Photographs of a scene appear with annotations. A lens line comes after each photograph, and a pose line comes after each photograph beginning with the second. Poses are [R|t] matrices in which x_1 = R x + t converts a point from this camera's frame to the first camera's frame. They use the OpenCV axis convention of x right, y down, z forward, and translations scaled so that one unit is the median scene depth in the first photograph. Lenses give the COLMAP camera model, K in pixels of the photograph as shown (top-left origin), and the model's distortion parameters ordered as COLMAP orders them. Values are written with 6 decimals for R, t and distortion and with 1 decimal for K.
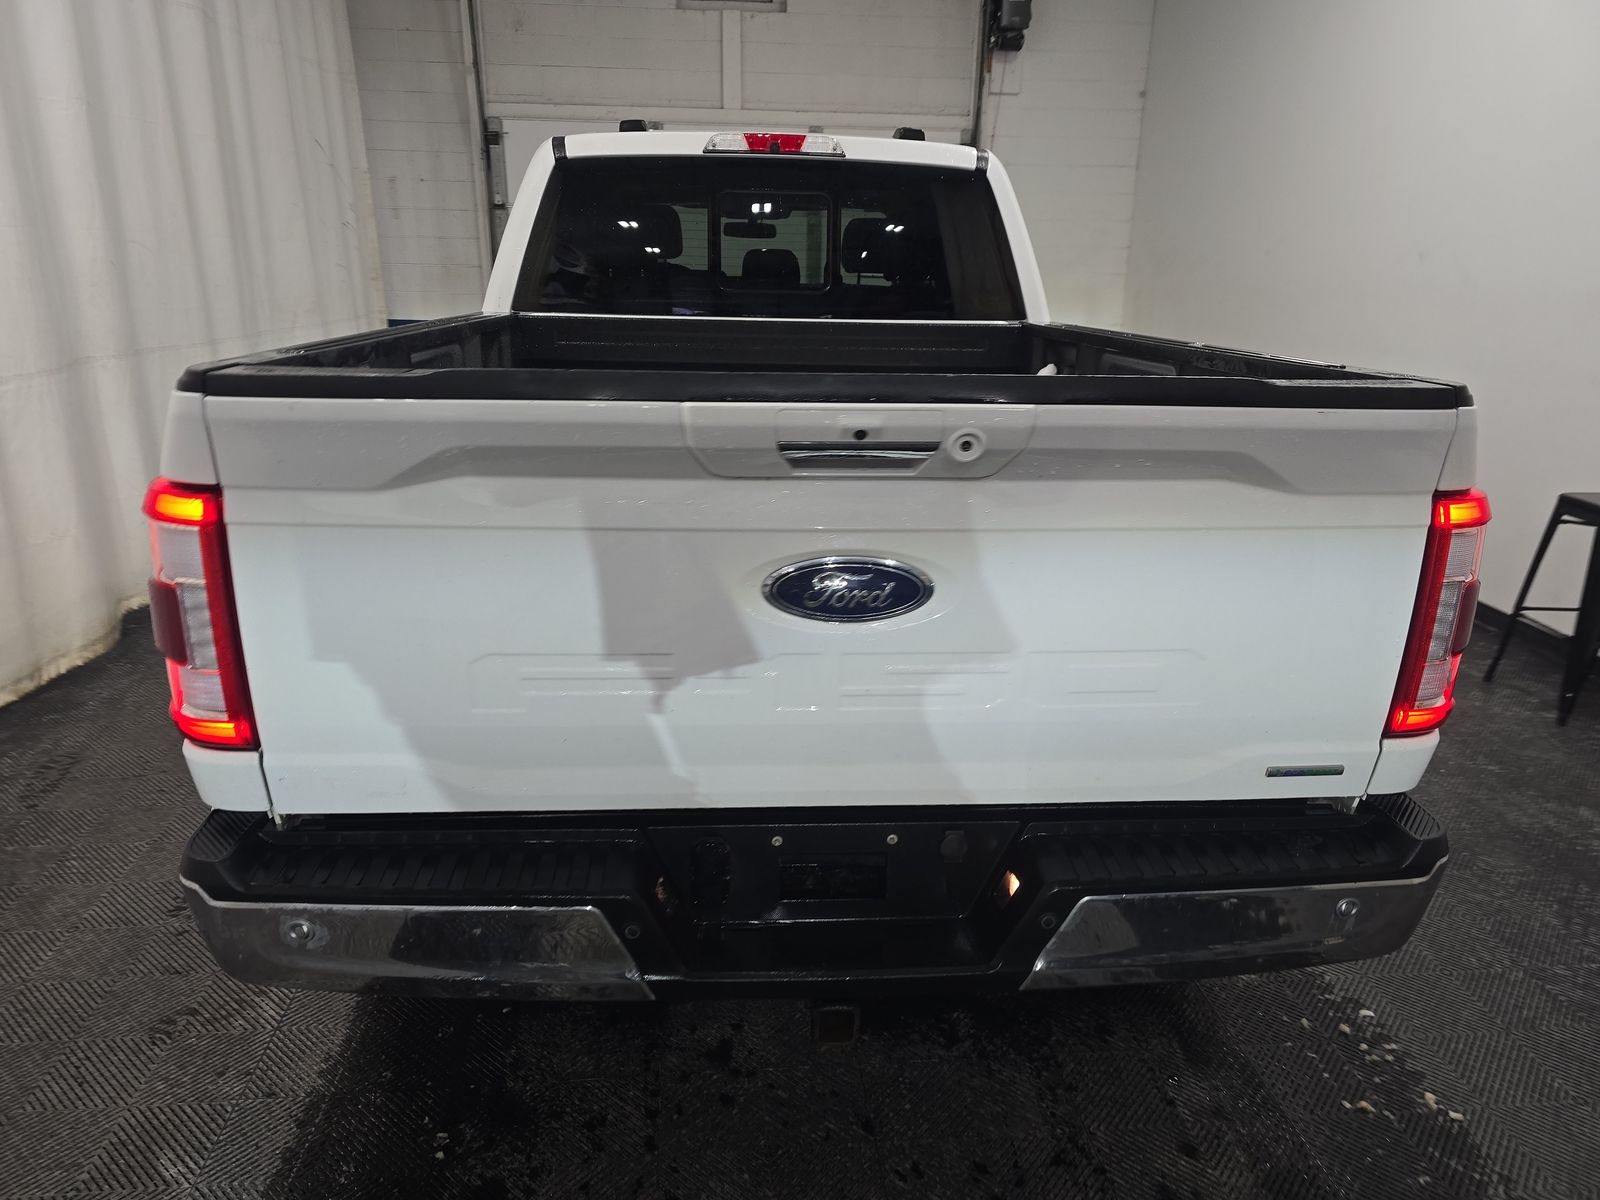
lens RADIAL K [[1075.3, 0, 798.1], [0, 1075.3, 602.1], [0, 0, 1]] dist [0.027367, -0.024843]
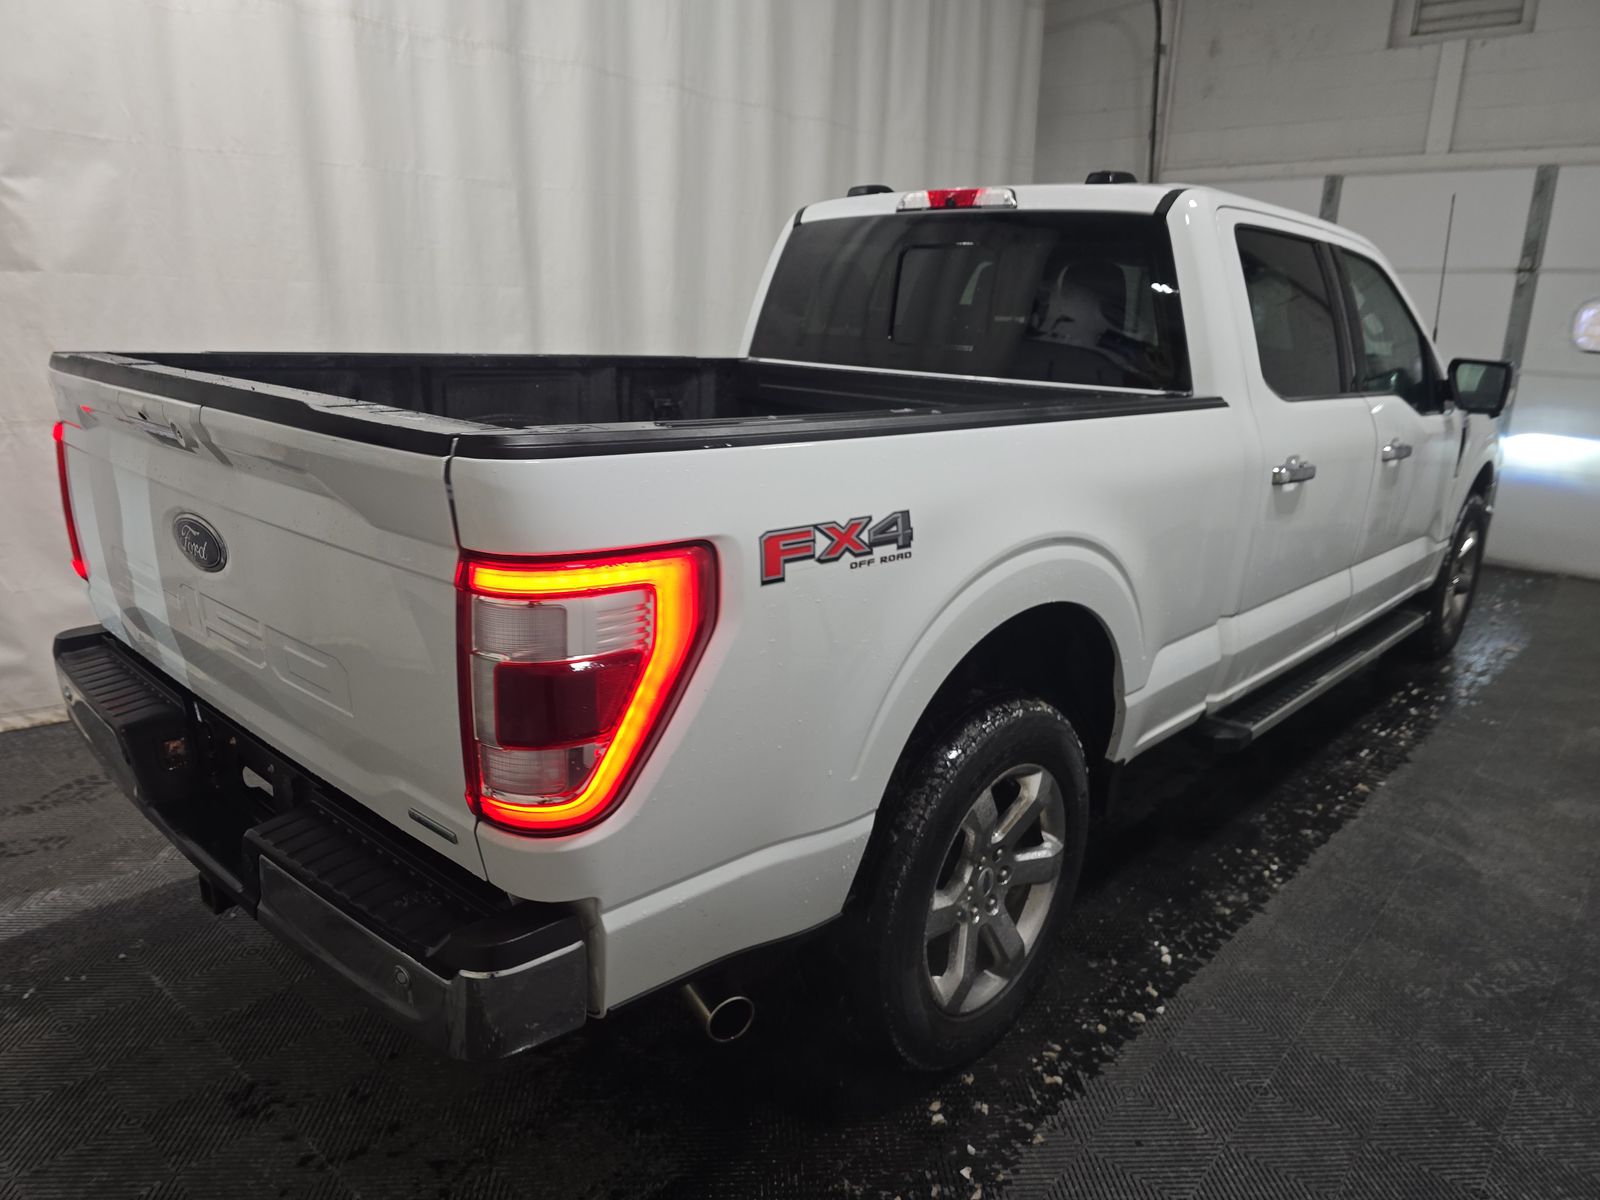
lens RADIAL K [[1075.3, 0, 799.3], [0, 1075.3, 596.1], [0, 0, 1]] dist [0.027367, -0.024843]
pose [[0.696952, 0.192701, -0.690742, 0.626750], [-0.236529, 0.971089, 0.032256, -0.070289], [0.676988, 0.140900, 0.722382, 0.241808]]
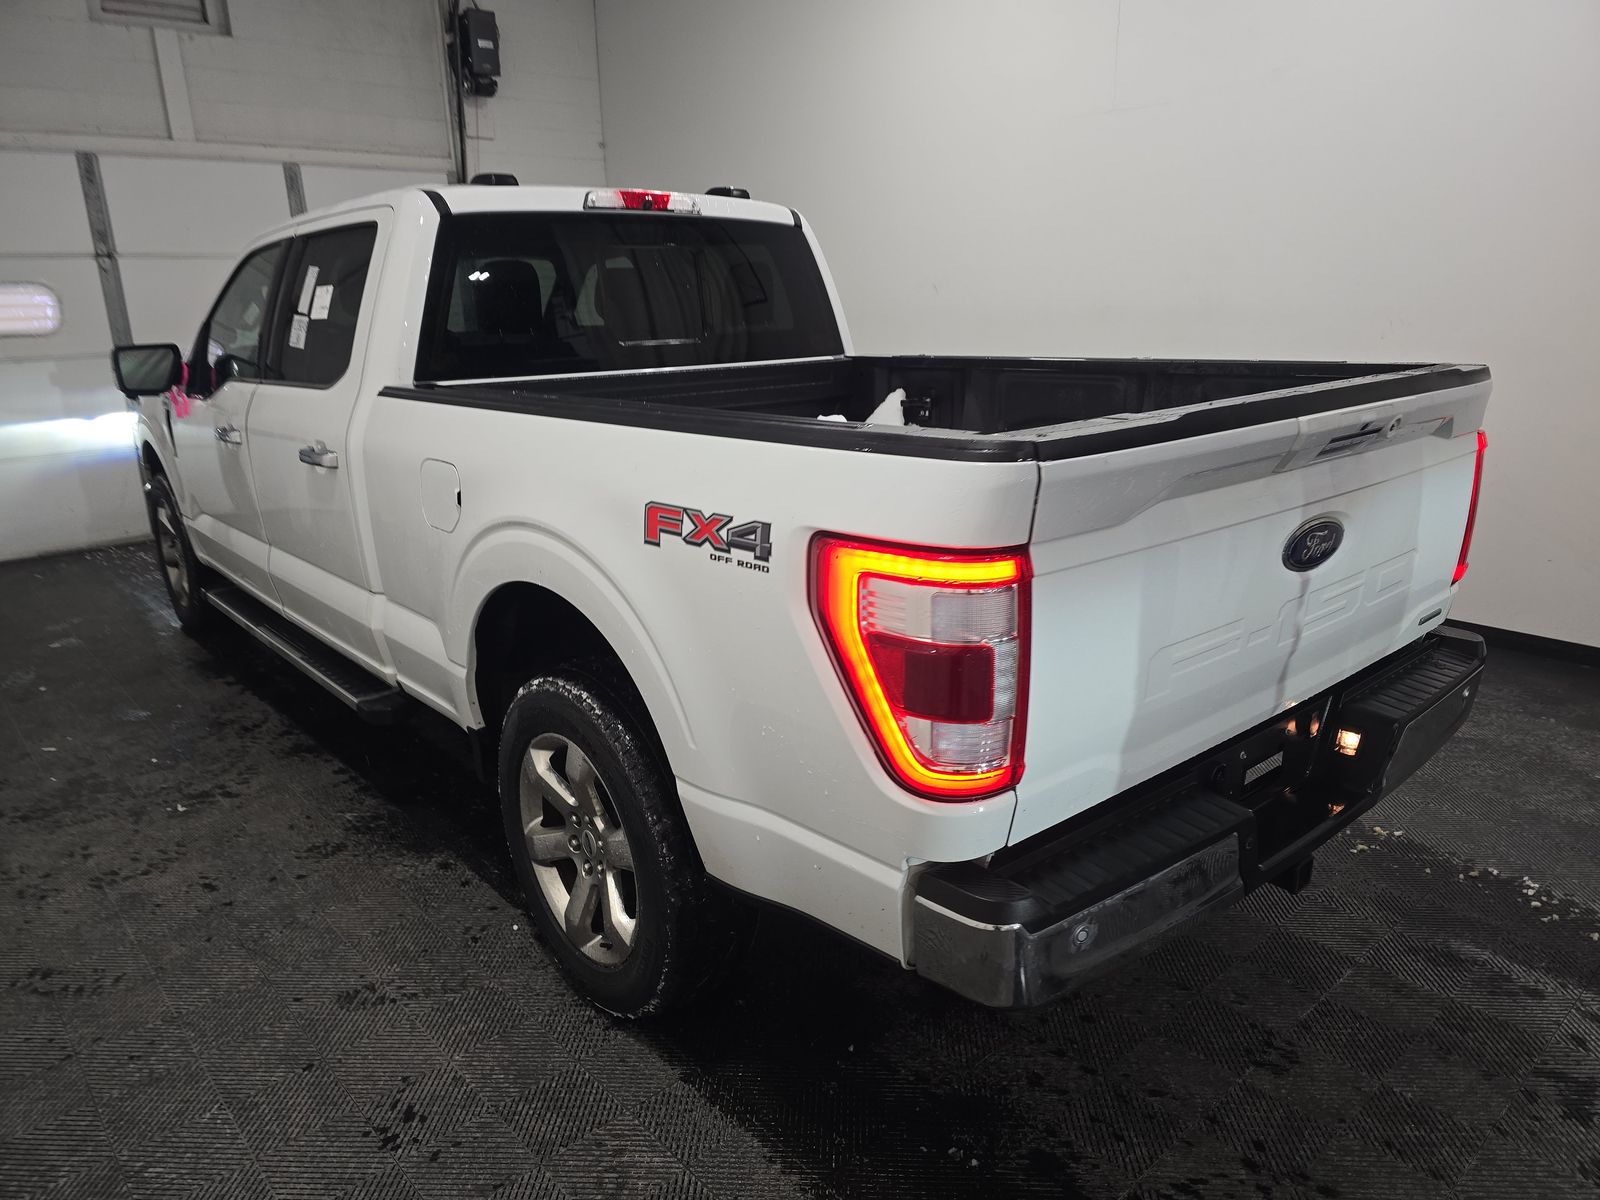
lens RADIAL K [[1075.3, 0, 816.3], [0, 1075.3, 601.2], [0, 0, 1]] dist [0.027367, -0.024843]
pose [[0.800054, -0.197529, 0.566477, -0.544745], [0.213821, 0.976119, 0.038383, -0.056636], [-0.560530, 0.090416, 0.823183, 0.095984]]
